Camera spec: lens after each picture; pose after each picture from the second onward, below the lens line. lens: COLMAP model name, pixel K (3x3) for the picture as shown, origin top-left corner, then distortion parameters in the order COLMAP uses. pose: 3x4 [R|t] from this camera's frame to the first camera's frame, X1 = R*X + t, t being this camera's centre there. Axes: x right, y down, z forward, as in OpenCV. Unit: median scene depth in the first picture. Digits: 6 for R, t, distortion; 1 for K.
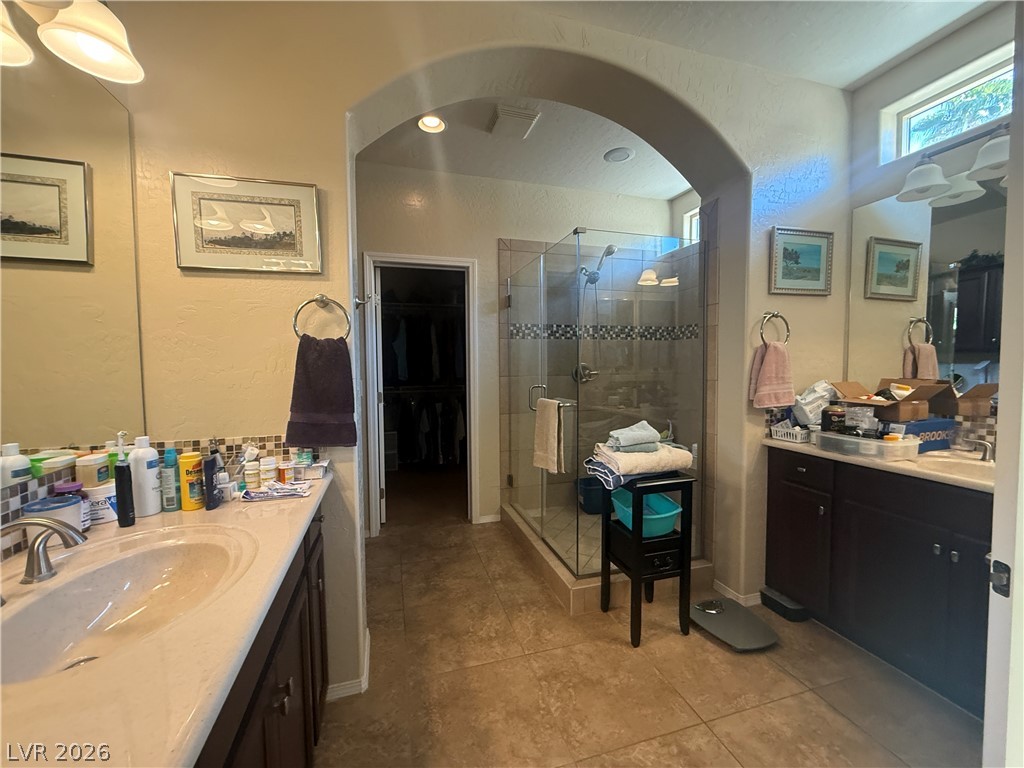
lens RADIAL K [[407.4, 0, 509.5], [0, 407.4, 385.0], [0, 0, 1]] dist [0.000042, 0.000238]
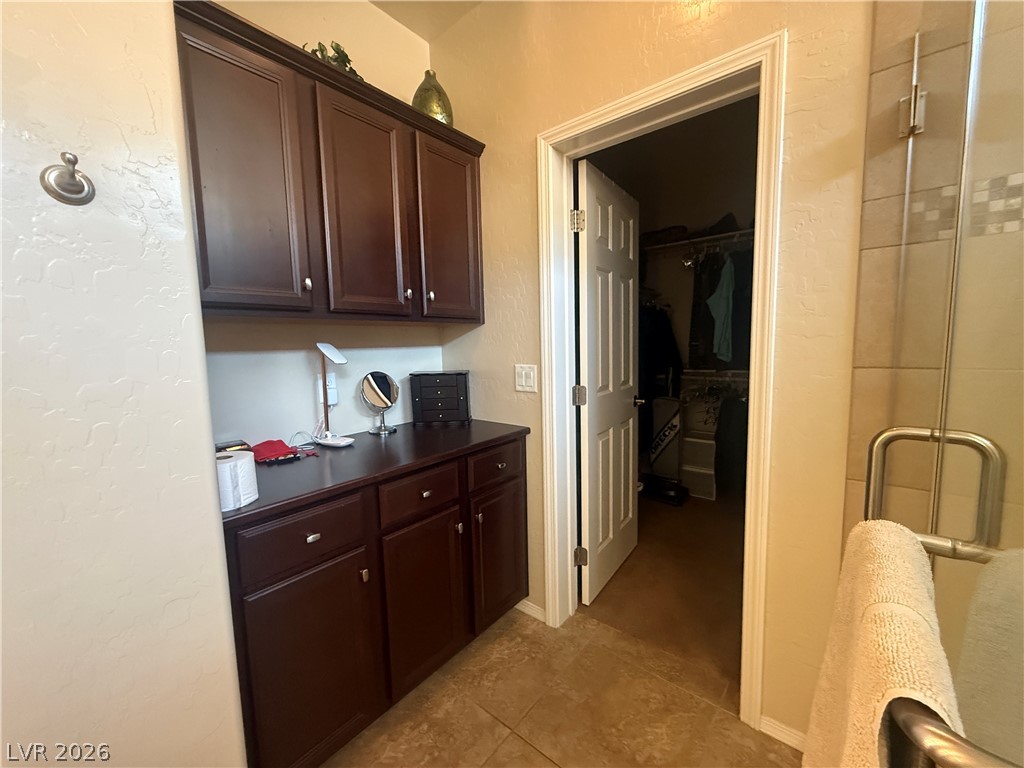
lens RADIAL K [[407.4, 0, 515.0], [0, 407.4, 384.5], [0, 0, 1]] dist [0.000042, 0.000238]
pose [[0.562466, 0.079607, -0.822979, 0.099969], [-0.027172, 0.996596, 0.077830, -0.026199], [0.826374, -0.021415, 0.562715, 0.613138]]
